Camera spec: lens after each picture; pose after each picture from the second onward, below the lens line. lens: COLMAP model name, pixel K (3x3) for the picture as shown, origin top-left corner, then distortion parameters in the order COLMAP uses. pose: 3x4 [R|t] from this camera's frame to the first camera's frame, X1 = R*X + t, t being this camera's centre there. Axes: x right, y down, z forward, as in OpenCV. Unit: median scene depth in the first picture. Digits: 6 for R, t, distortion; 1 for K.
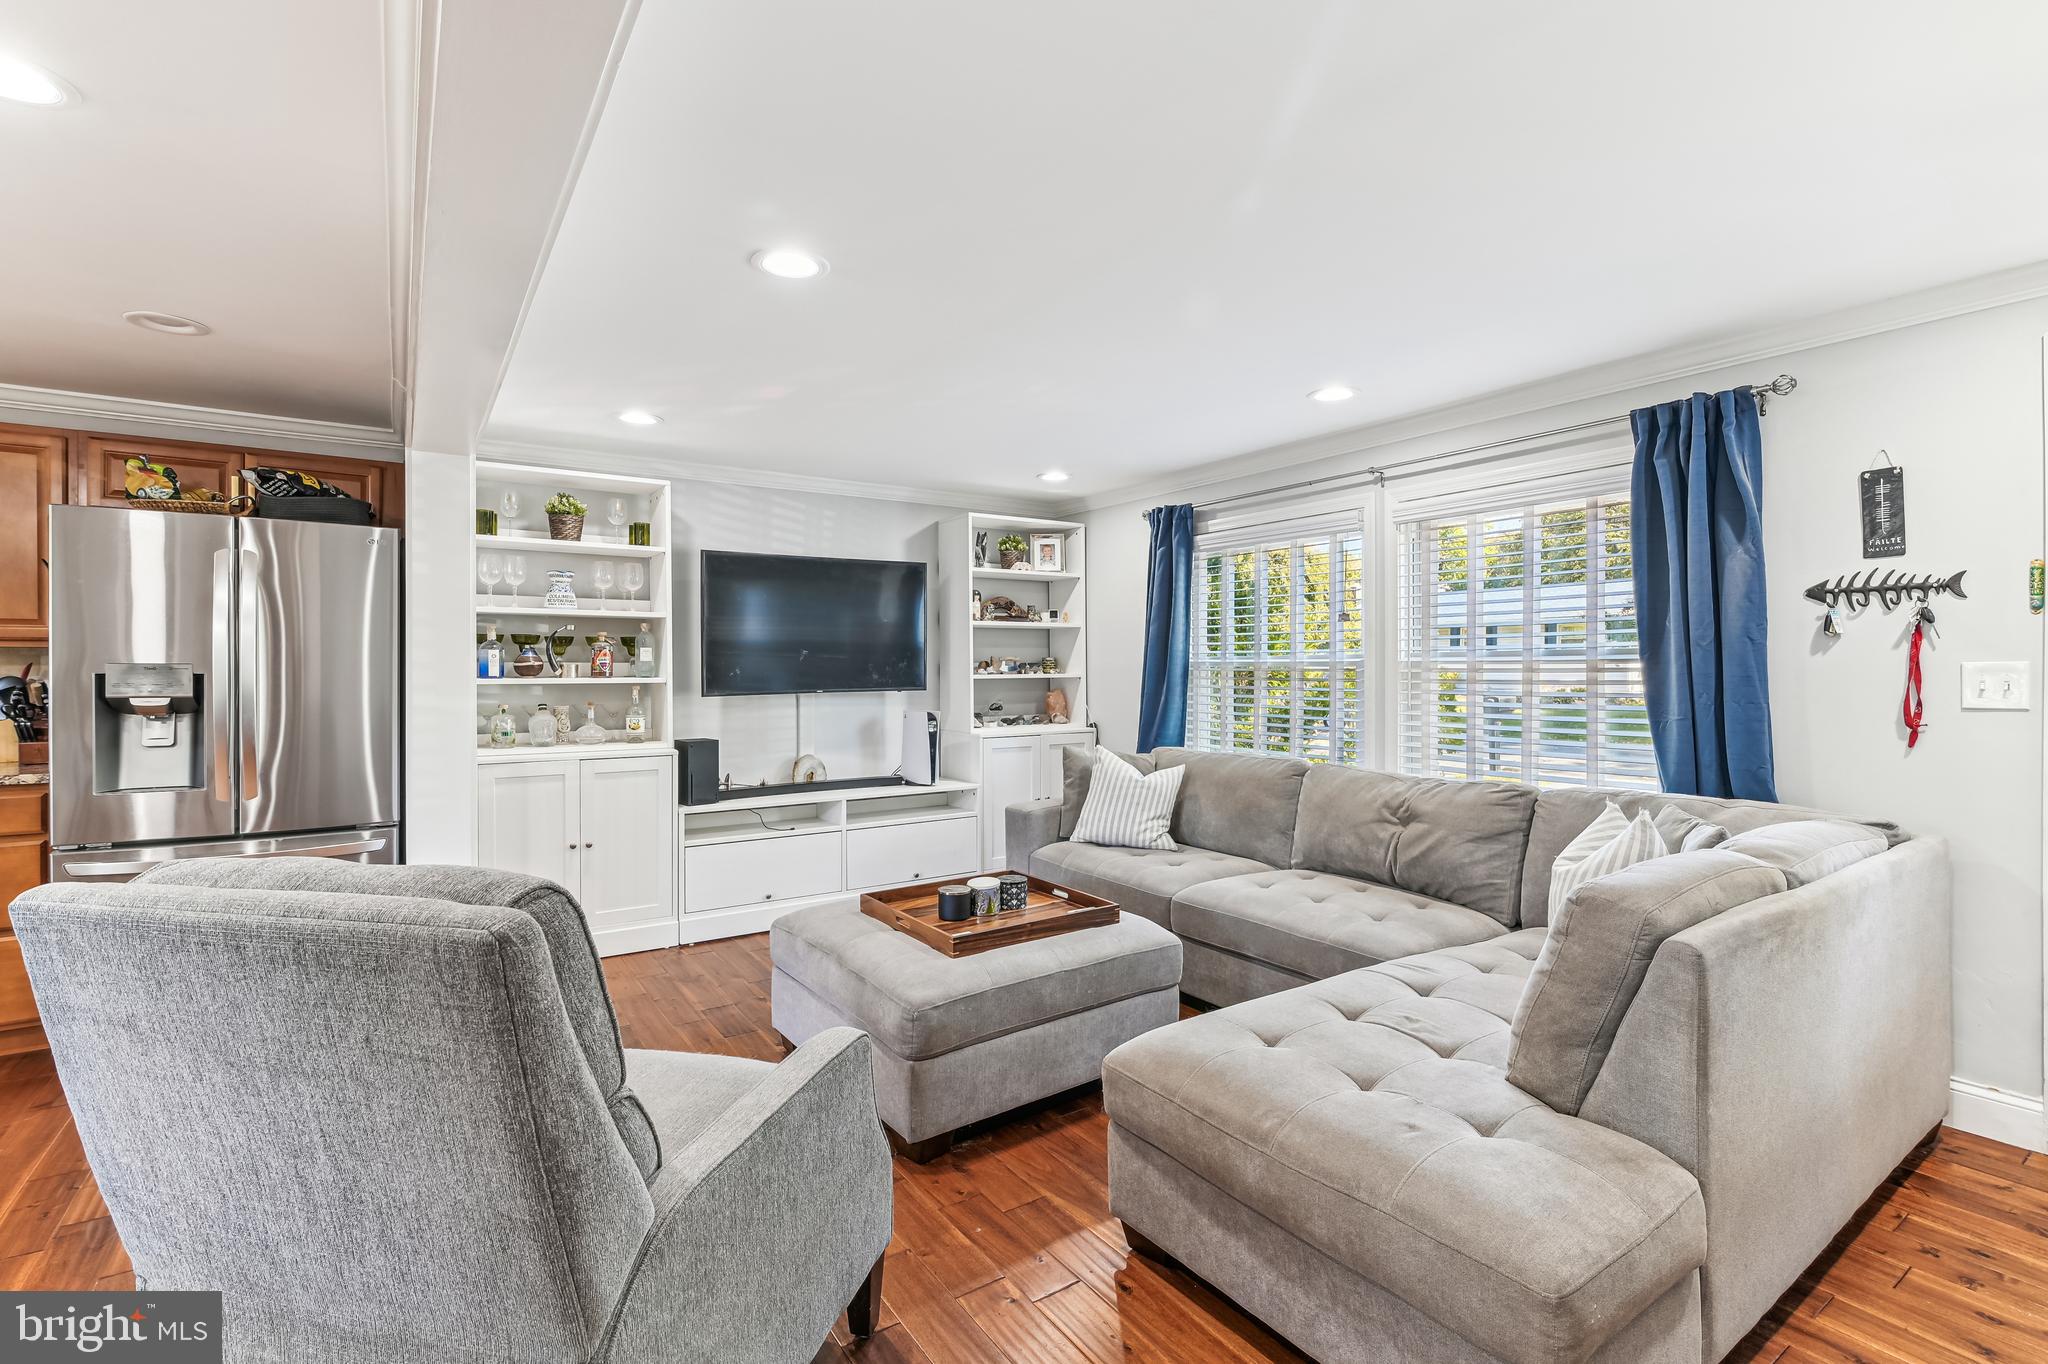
lens RADIAL K [[945.0, 0, 1027.2], [0, 945.0, 673.5], [0, 0, 1]] dist [-0.003262, 0.000533]
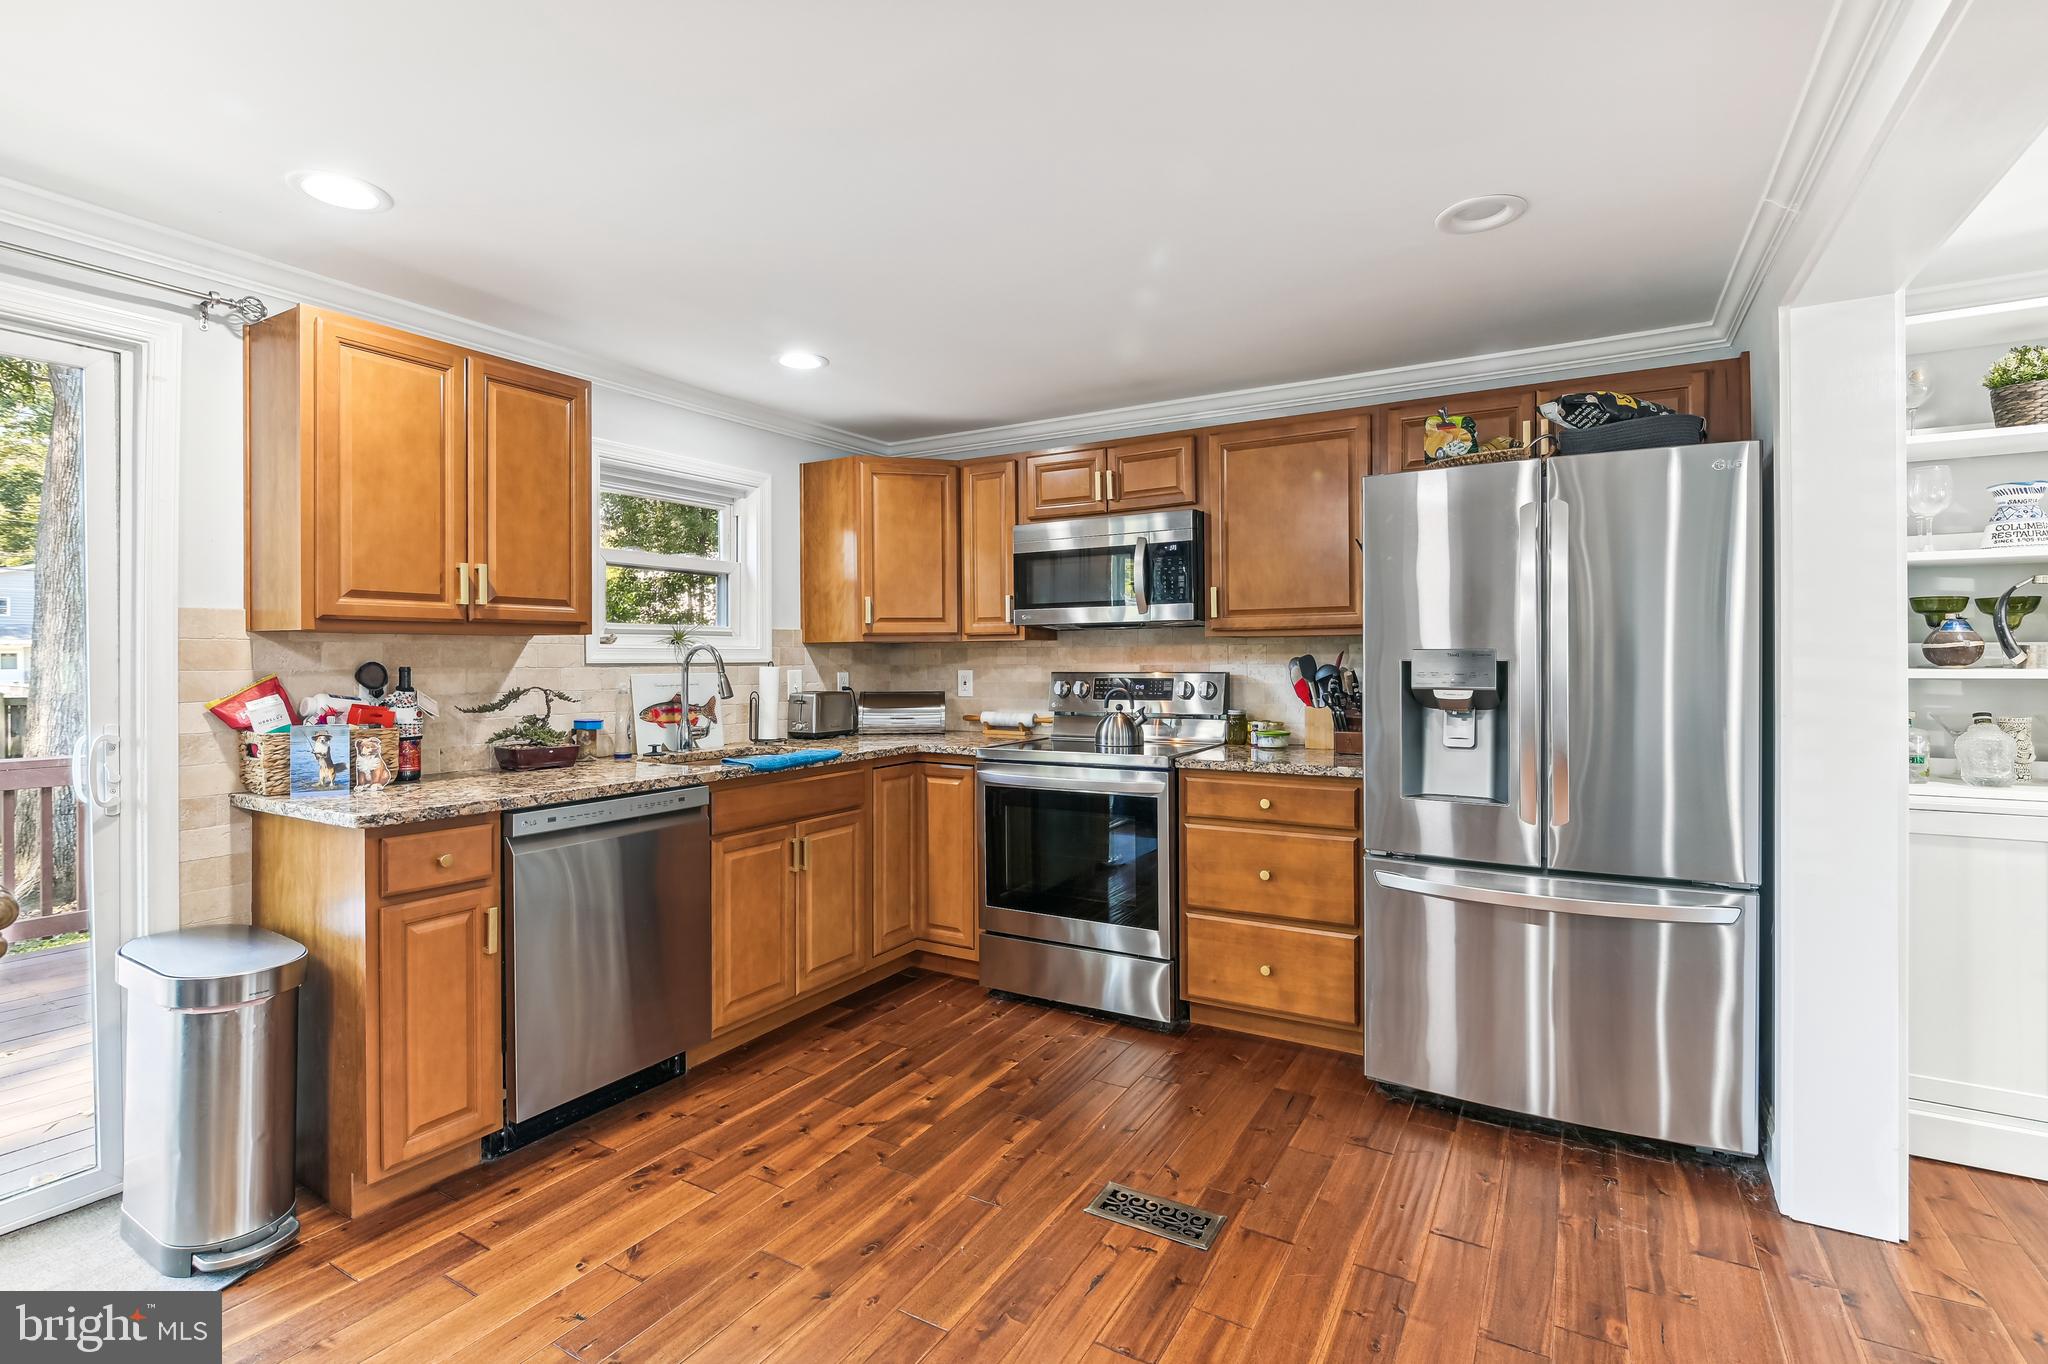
lens RADIAL K [[945.0, 0, 1022.5], [0, 945.0, 663.2], [0, 0, 1]] dist [-0.003262, 0.000533]
pose [[0.441296, -0.002433, -0.897358, -0.322226], [-0.000750, 0.999995, -0.003080, 0.004750], [0.897361, 0.002032, 0.441292, 0.264956]]
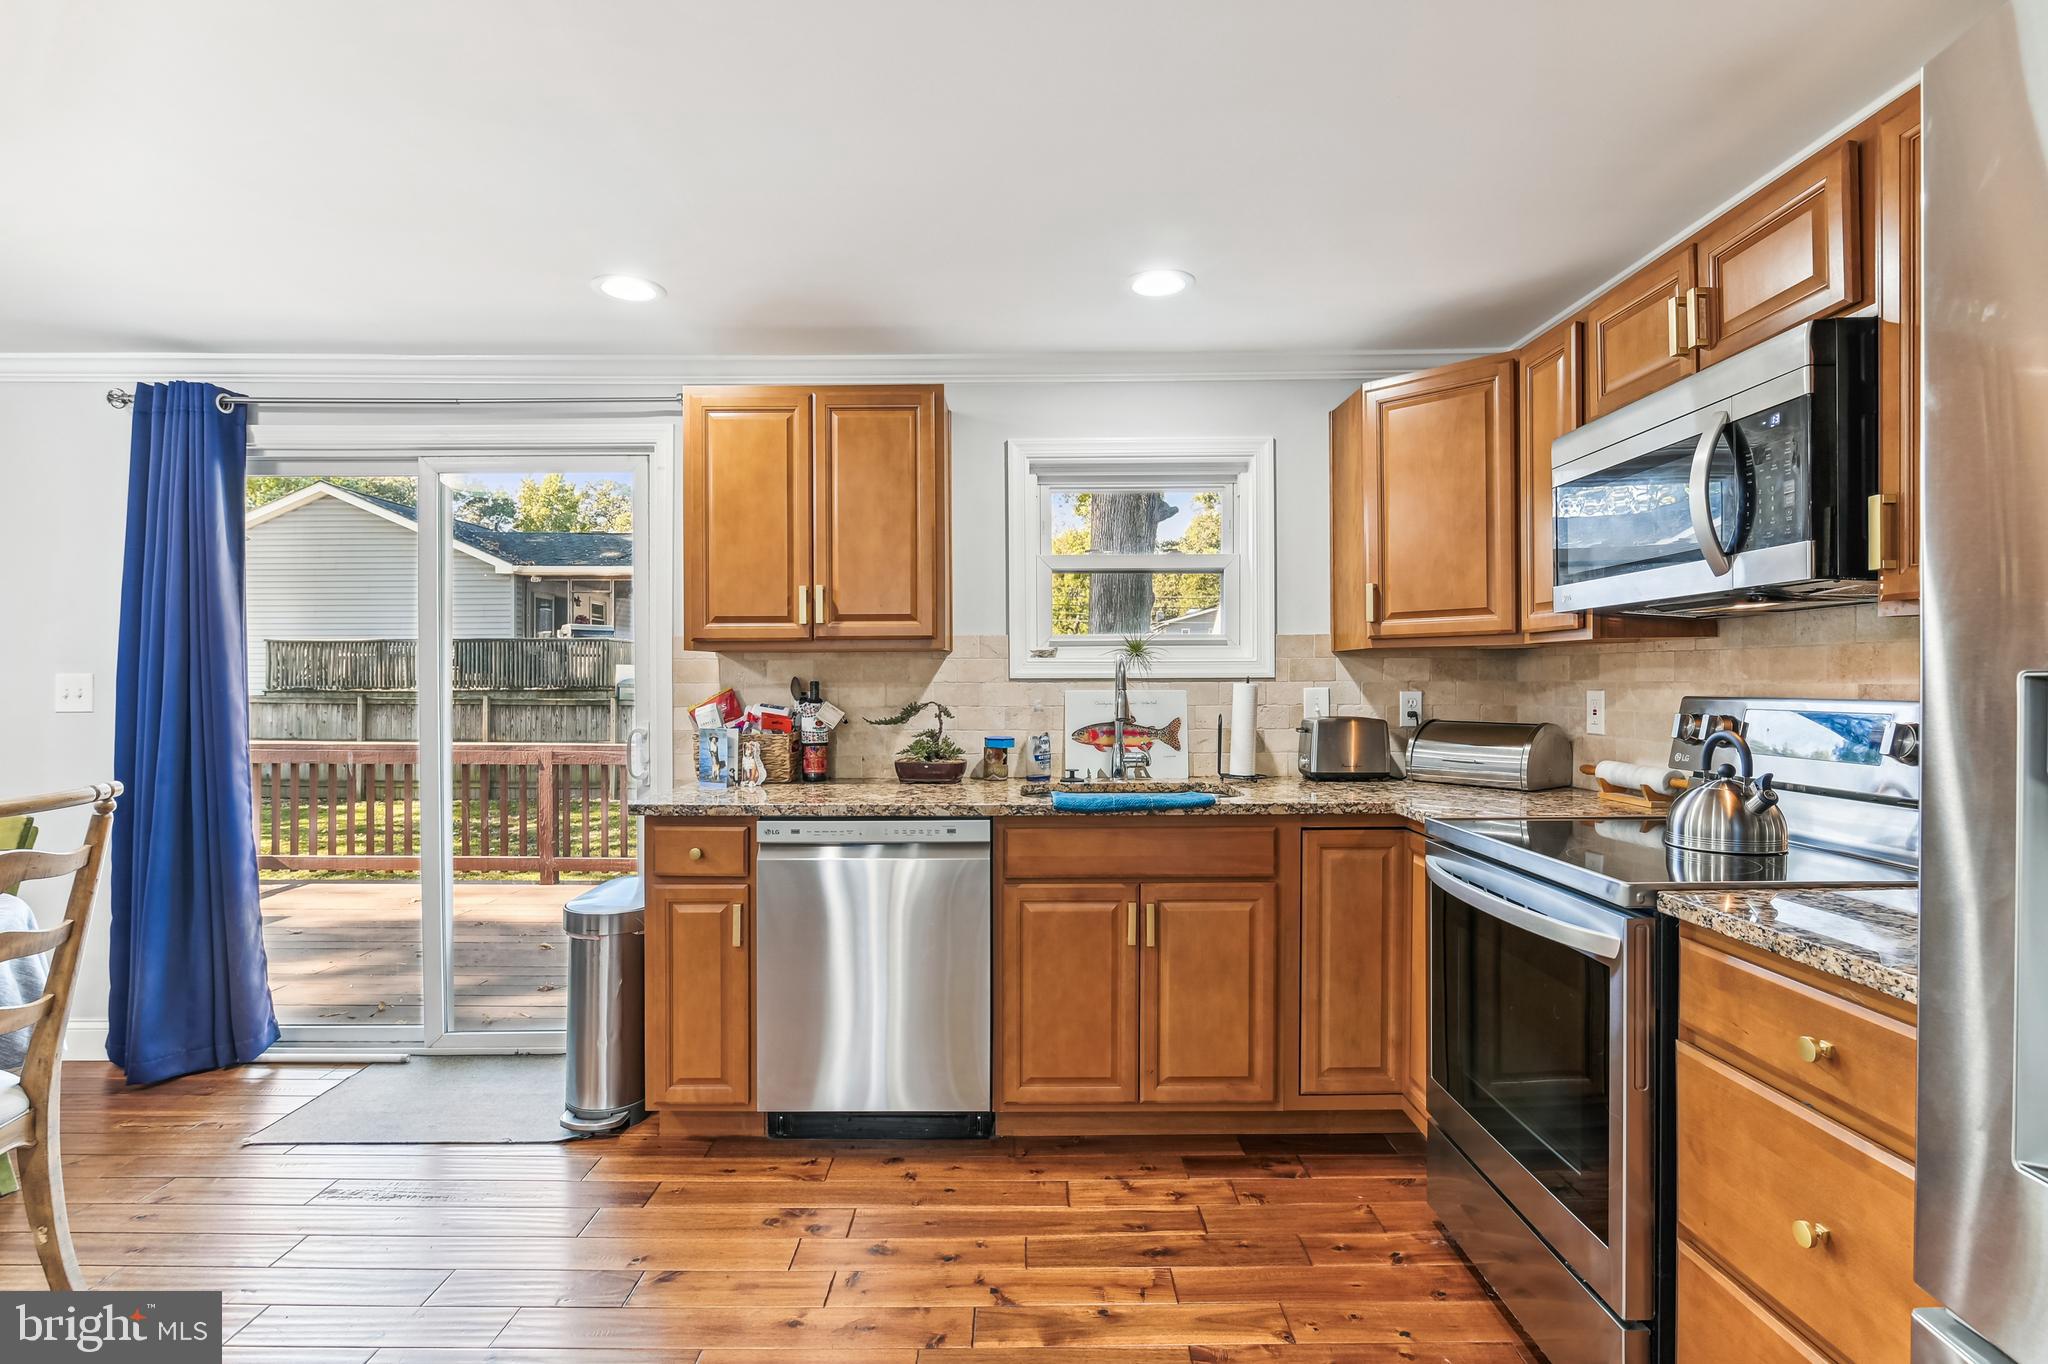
lens RADIAL K [[993.8, 0, 1025.2], [0, 993.8, 697.1], [0, 0, 1]] dist [-0.008746, 0.000069]
pose [[-0.541081, 0.013886, -0.840856, -0.598161], [-0.004260, 0.999806, 0.019253, 0.001610], [0.840960, 0.014000, -0.540916, 0.877226]]
